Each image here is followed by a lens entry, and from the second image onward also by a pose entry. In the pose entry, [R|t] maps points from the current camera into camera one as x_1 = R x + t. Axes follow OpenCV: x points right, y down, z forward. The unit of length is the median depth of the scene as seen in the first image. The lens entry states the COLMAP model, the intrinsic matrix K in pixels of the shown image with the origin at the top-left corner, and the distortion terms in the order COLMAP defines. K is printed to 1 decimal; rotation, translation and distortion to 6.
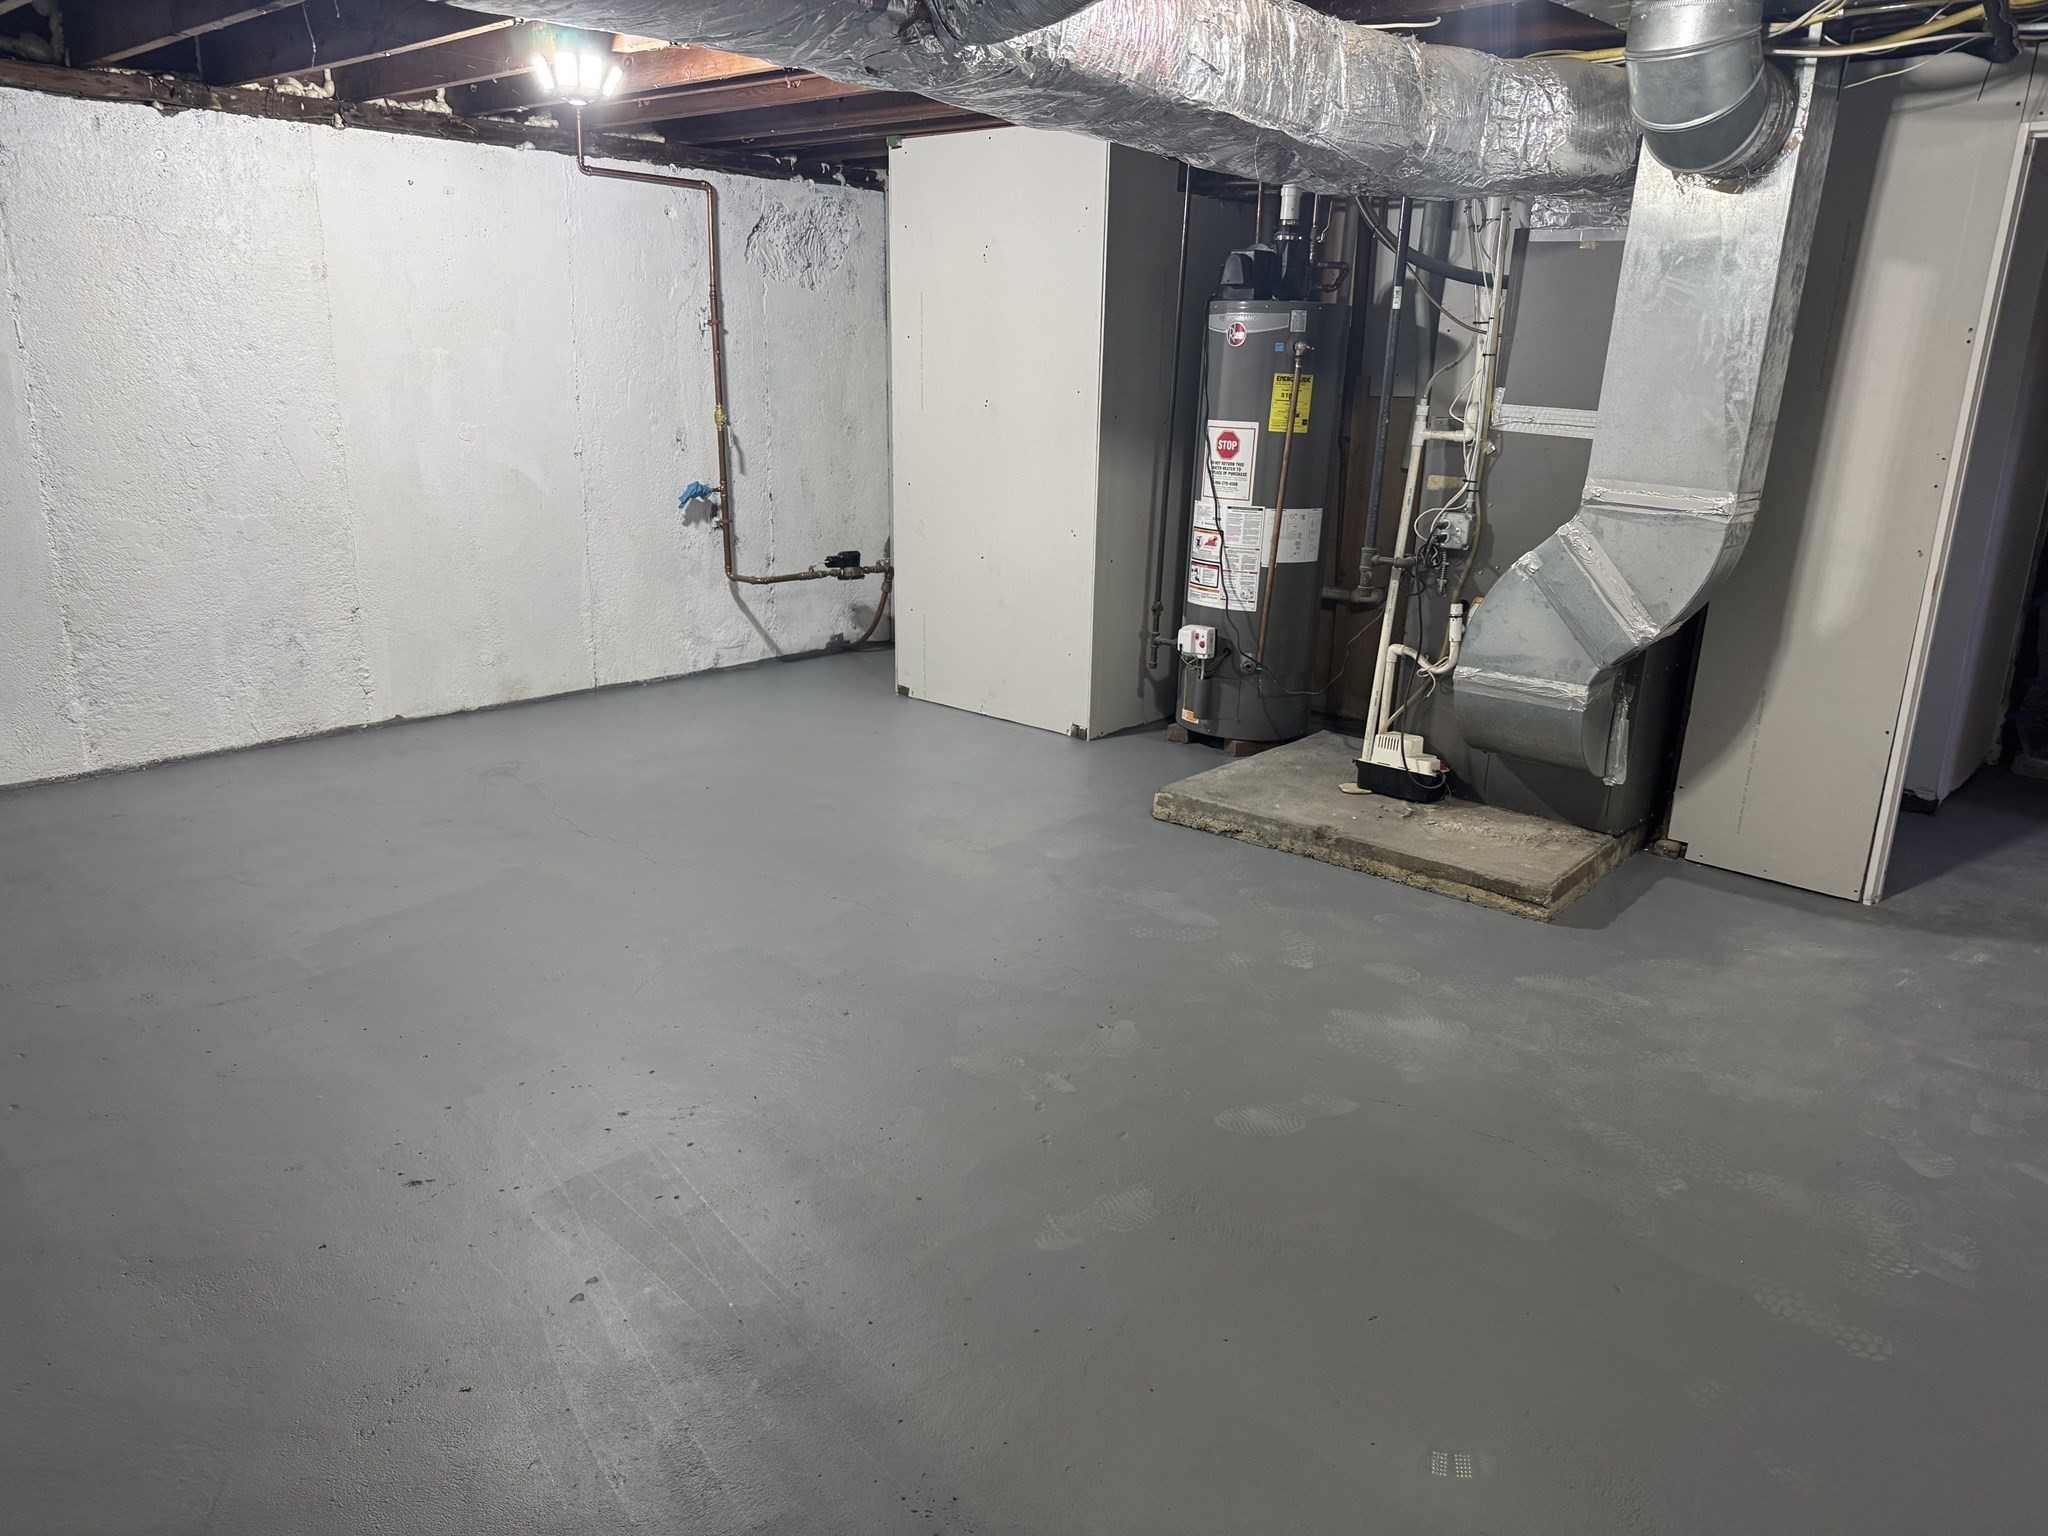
lens RADIAL K [[1432.7, 0, 1028.1], [0, 1432.7, 777.4], [0, 0, 1]] dist [0.058178, -0.076812]
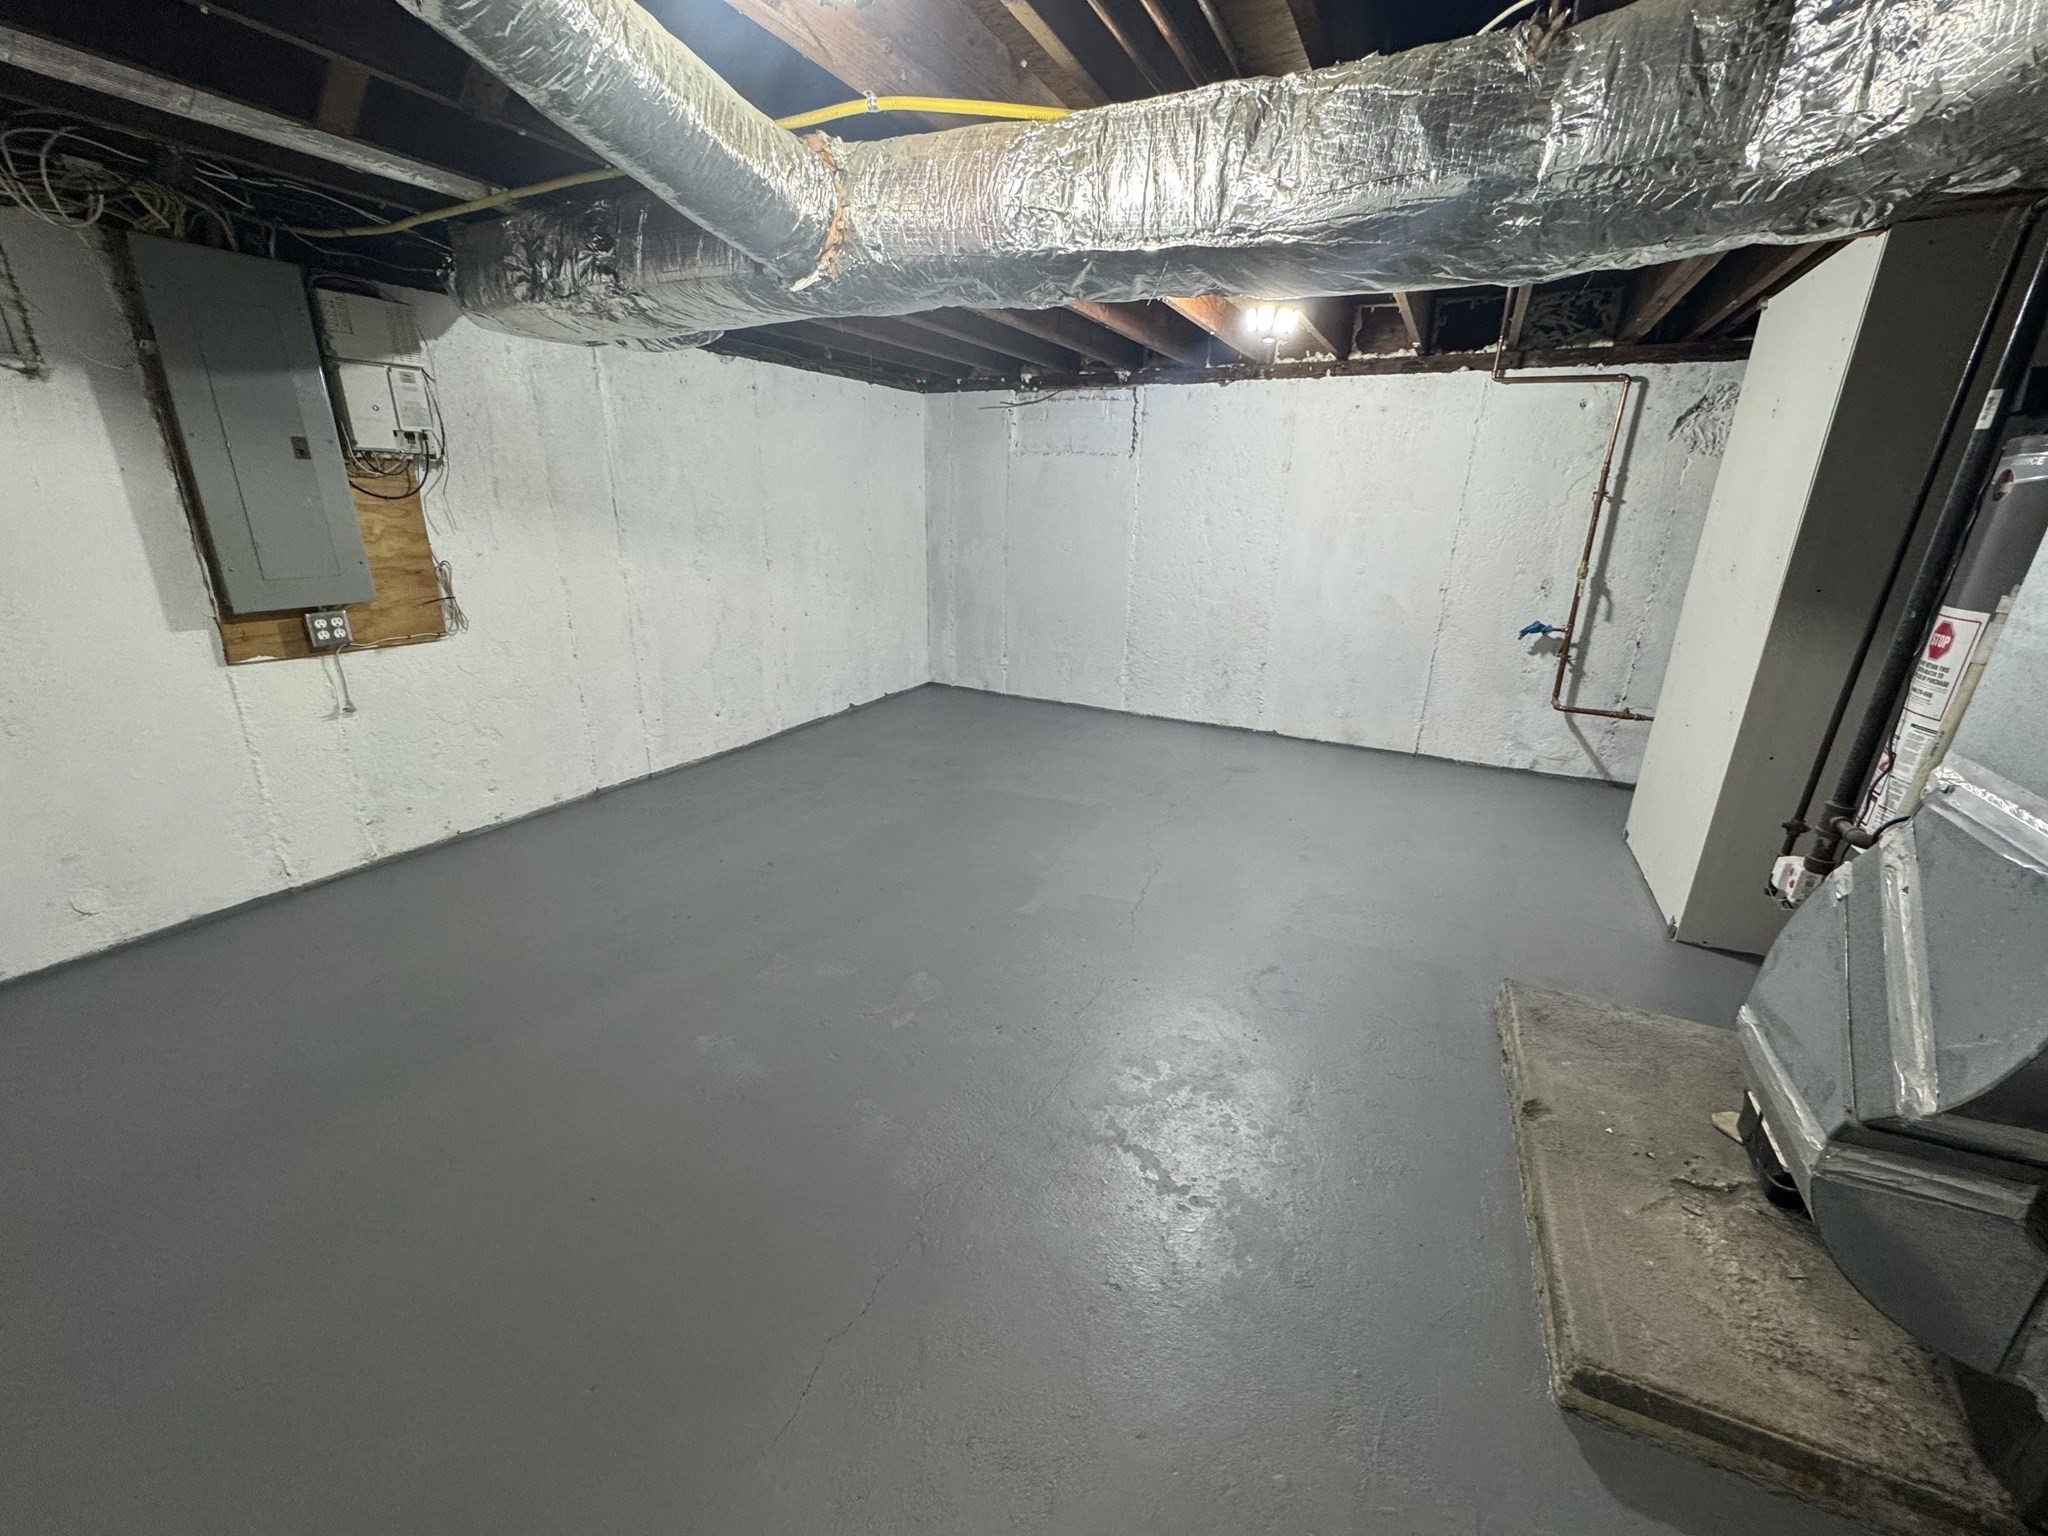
lens RADIAL K [[814.1, 0, 1022.1], [0, 814.1, 770.9], [0, 0, 1]] dist [-0.004898, -0.001226]
pose [[0.262871, 0.289801, -0.920279, 0.395485], [-0.292709, 0.932825, 0.210142, -0.118188], [0.919359, 0.214134, 0.330040, 0.448887]]
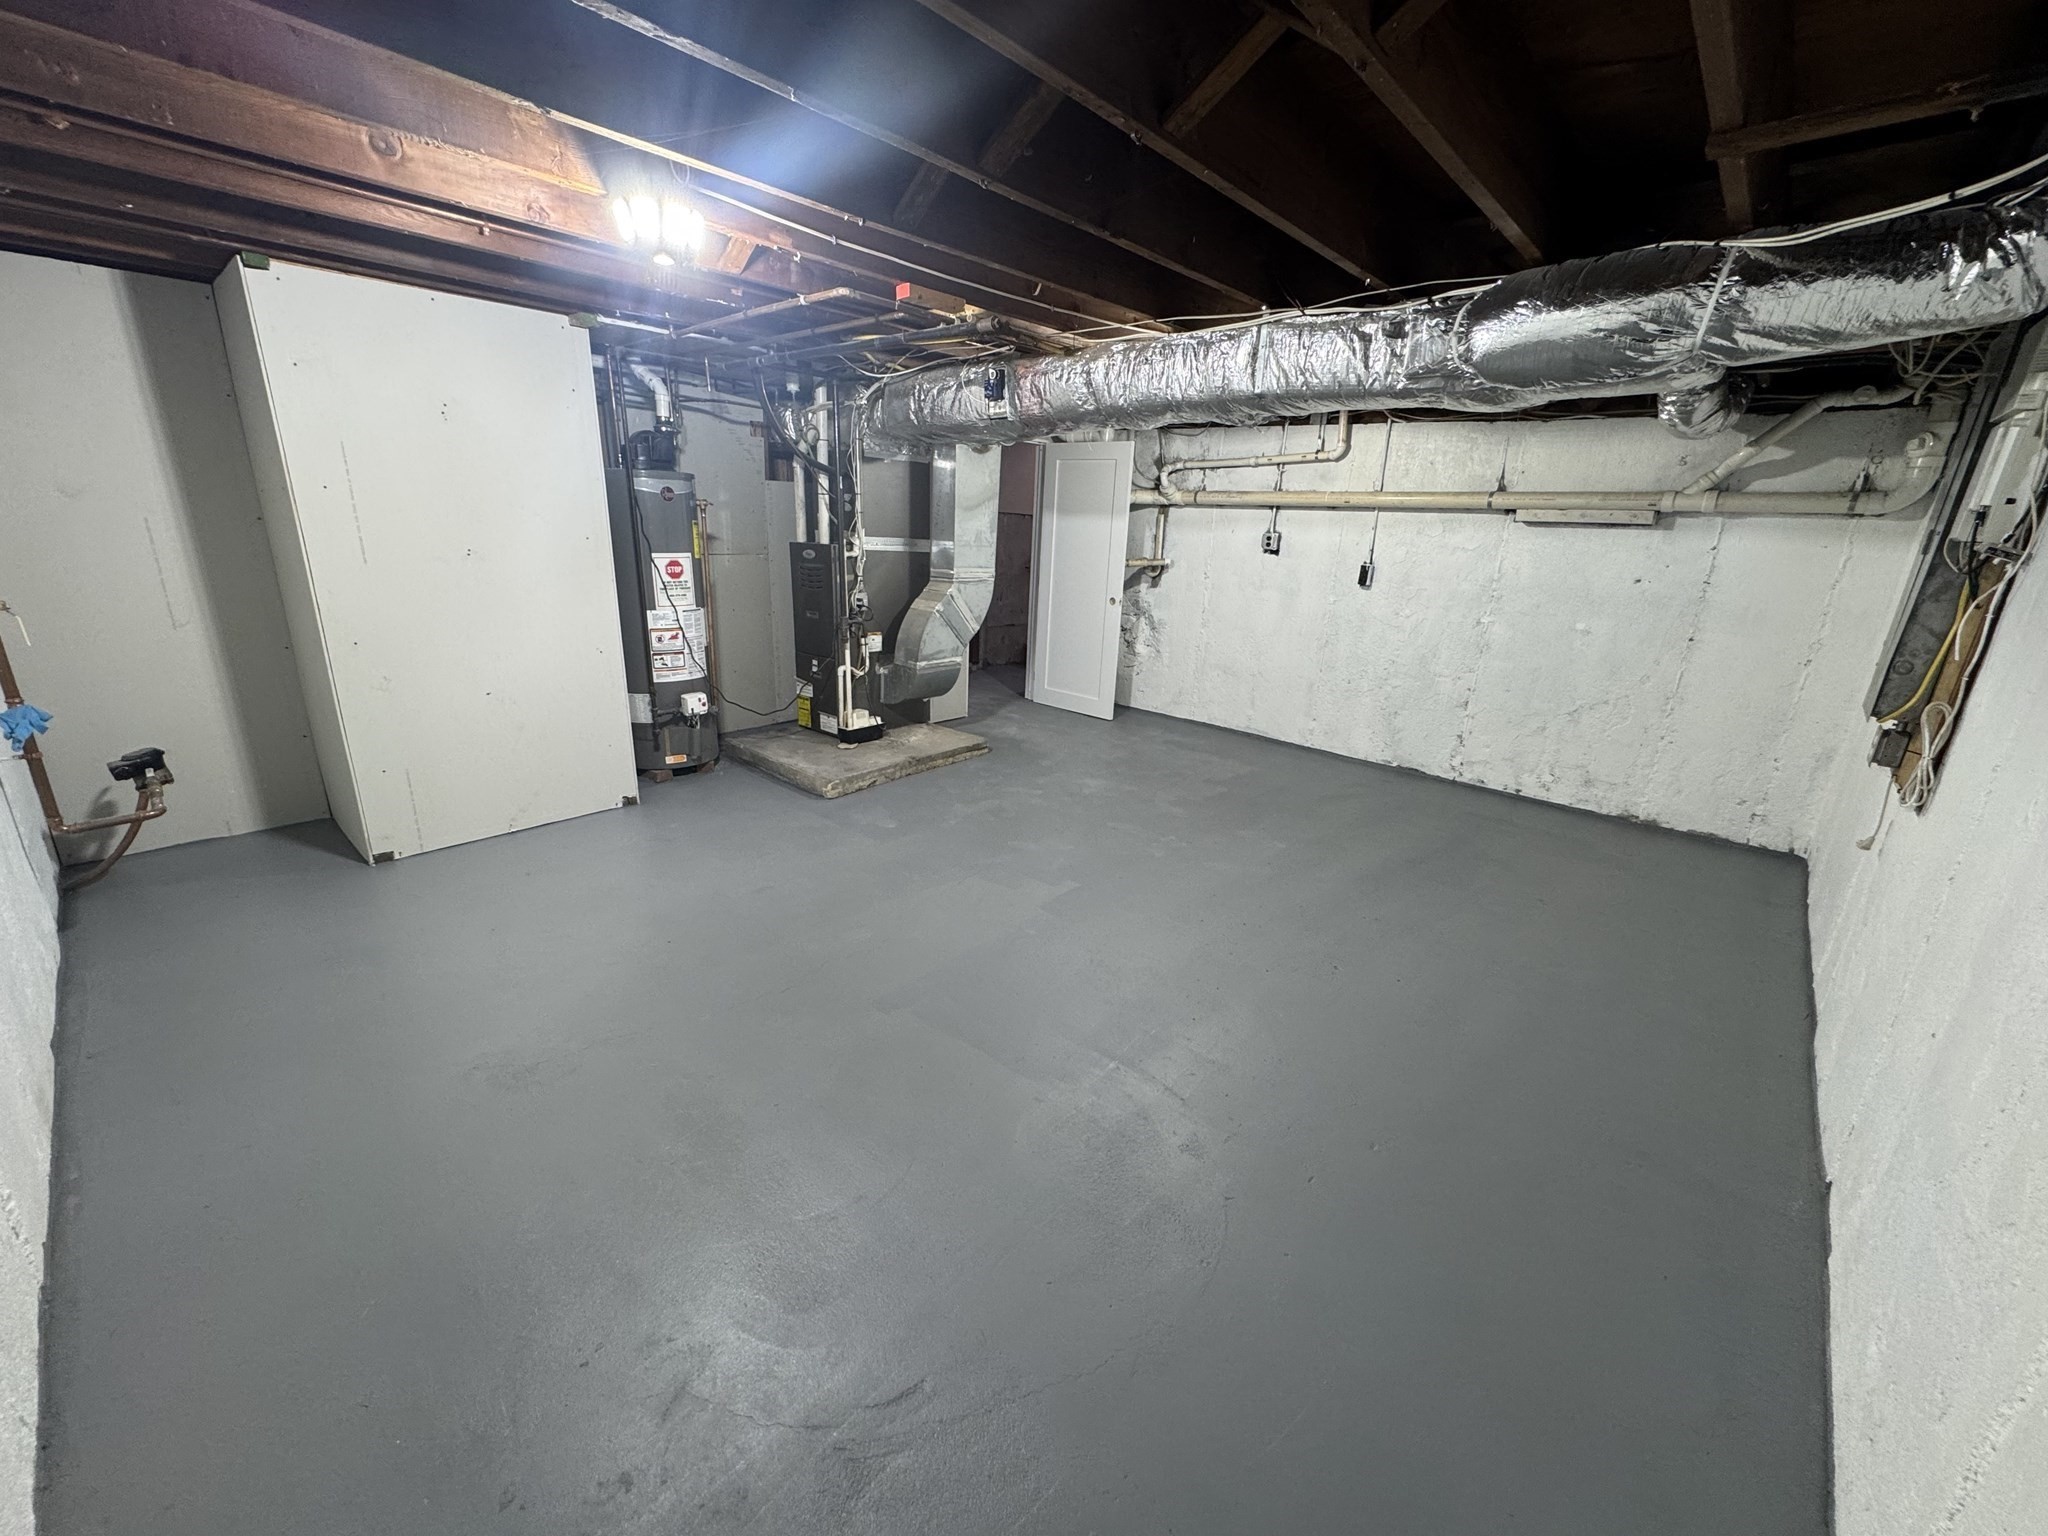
lens RADIAL K [[814.1, 0, 1025.9], [0, 814.1, 766.9], [0, 0, 1]] dist [-0.004898, -0.001226]
pose [[-0.011370, -0.324414, 0.945847, -0.691348], [0.240038, 0.917364, 0.317530, -0.218430], [-0.970697, 0.230650, 0.067441, 0.630411]]
